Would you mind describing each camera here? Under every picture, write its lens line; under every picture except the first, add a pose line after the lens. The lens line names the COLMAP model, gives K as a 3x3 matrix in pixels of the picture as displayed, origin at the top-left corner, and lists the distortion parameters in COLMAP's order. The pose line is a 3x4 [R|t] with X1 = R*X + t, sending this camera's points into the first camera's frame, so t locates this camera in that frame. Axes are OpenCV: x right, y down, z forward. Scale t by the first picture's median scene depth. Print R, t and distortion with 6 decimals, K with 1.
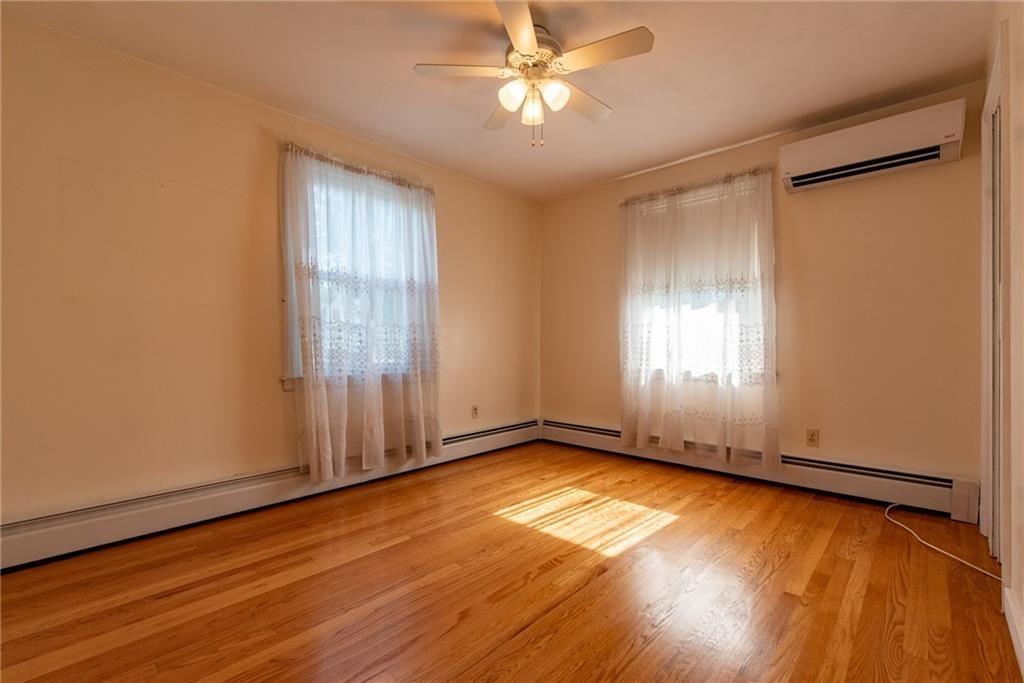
lens RADIAL K [[447.3, 0, 515.9], [0, 447.3, 344.5], [0, 0, 1]] dist [-0.002448, 0.000288]
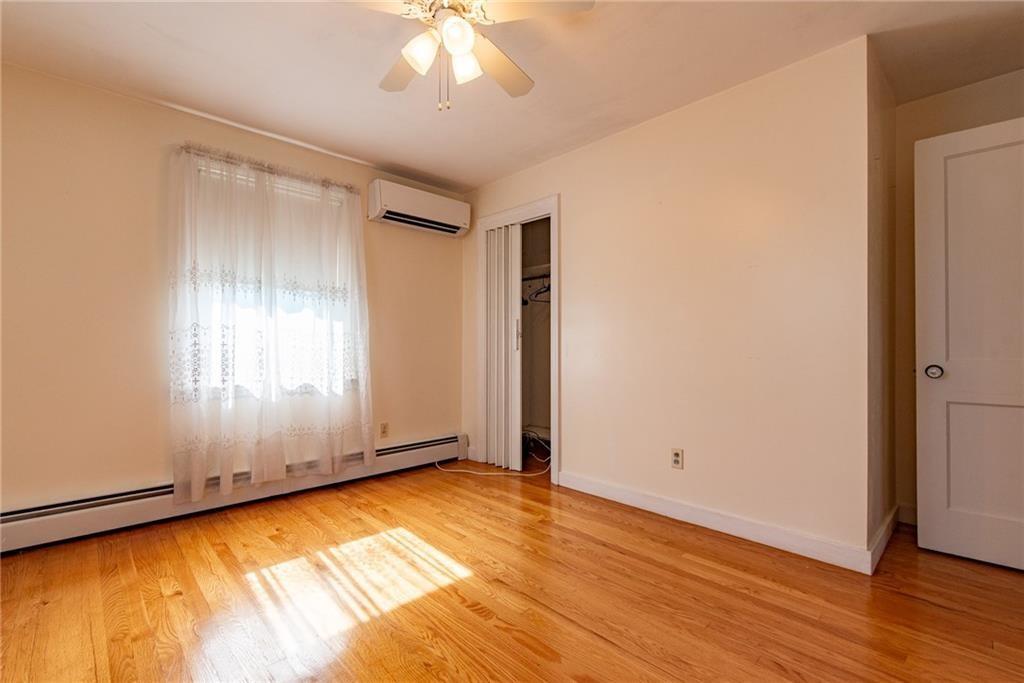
lens RADIAL K [[447.3, 0, 515.4], [0, 447.3, 343.2], [0, 0, 1]] dist [-0.002448, 0.000288]
pose [[0.060411, 0.009421, 0.998129, -0.517597], [-0.000558, 0.999956, -0.009404, -0.012895], [-0.998173, 0.000011, 0.060414, 0.576866]]
